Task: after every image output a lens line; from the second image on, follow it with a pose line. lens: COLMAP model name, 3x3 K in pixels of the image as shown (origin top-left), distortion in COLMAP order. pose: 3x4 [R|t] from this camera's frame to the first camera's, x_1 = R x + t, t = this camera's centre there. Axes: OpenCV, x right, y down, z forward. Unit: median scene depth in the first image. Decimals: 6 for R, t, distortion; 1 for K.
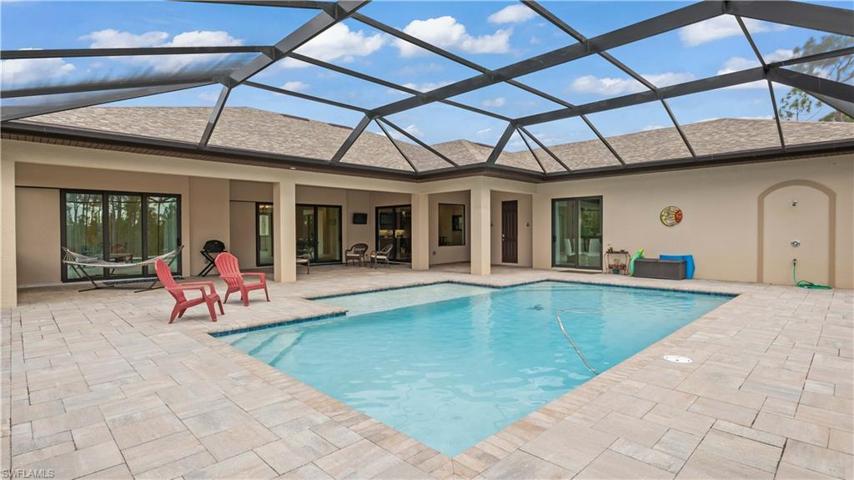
lens RADIAL K [[427.3, 0, 427.0], [0, 427.3, 240.0], [0, 0, 1]] dist [-0.005733, 0.000027]
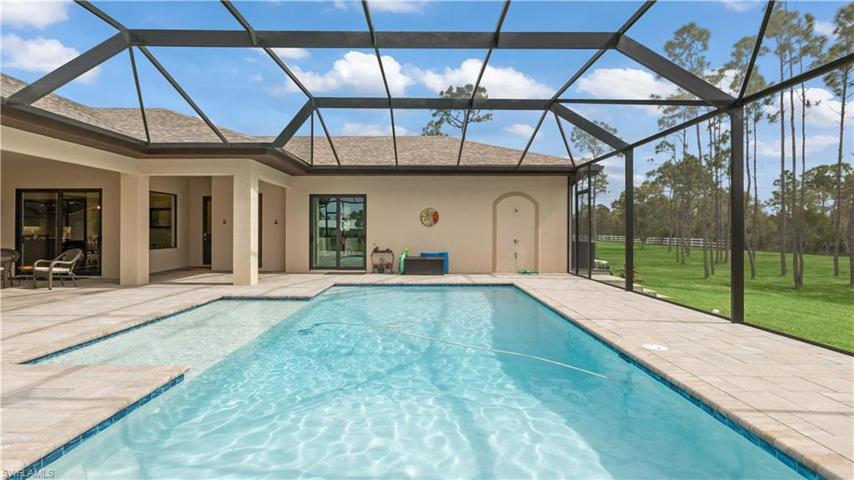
lens RADIAL K [[427.3, 0, 427.0], [0, 427.3, 240.0], [0, 0, 1]] dist [-0.005733, 0.000027]
pose [[0.704089, -0.010594, 0.710033, -0.195603], [0.008566, 0.999943, 0.006426, -0.003766], [-0.710060, 0.001557, 0.704139, 0.211062]]
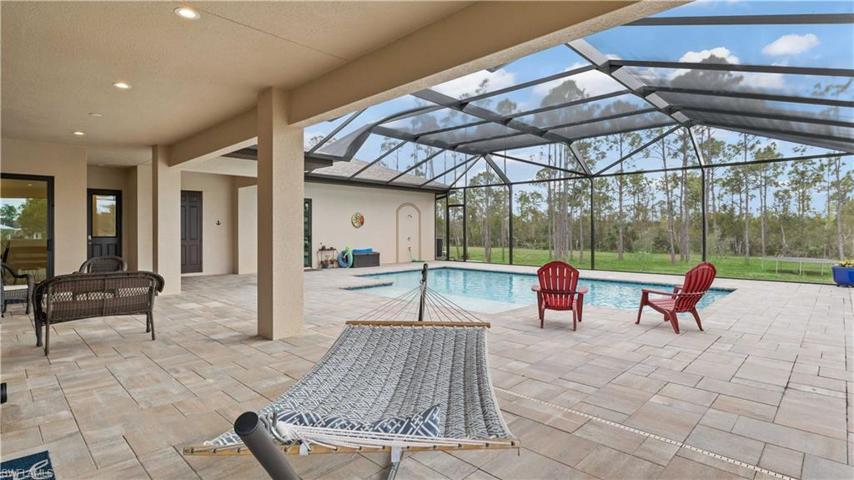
lens RADIAL K [[427.3, 0, 427.0], [0, 427.3, 240.0], [0, 0, 1]] dist [-0.005733, 0.000027]
pose [[-0.024890, -0.017535, 0.999536, -0.714942], [0.020460, 0.999628, 0.018046, -0.012543], [-0.999481, 0.020899, -0.024522, 0.749245]]
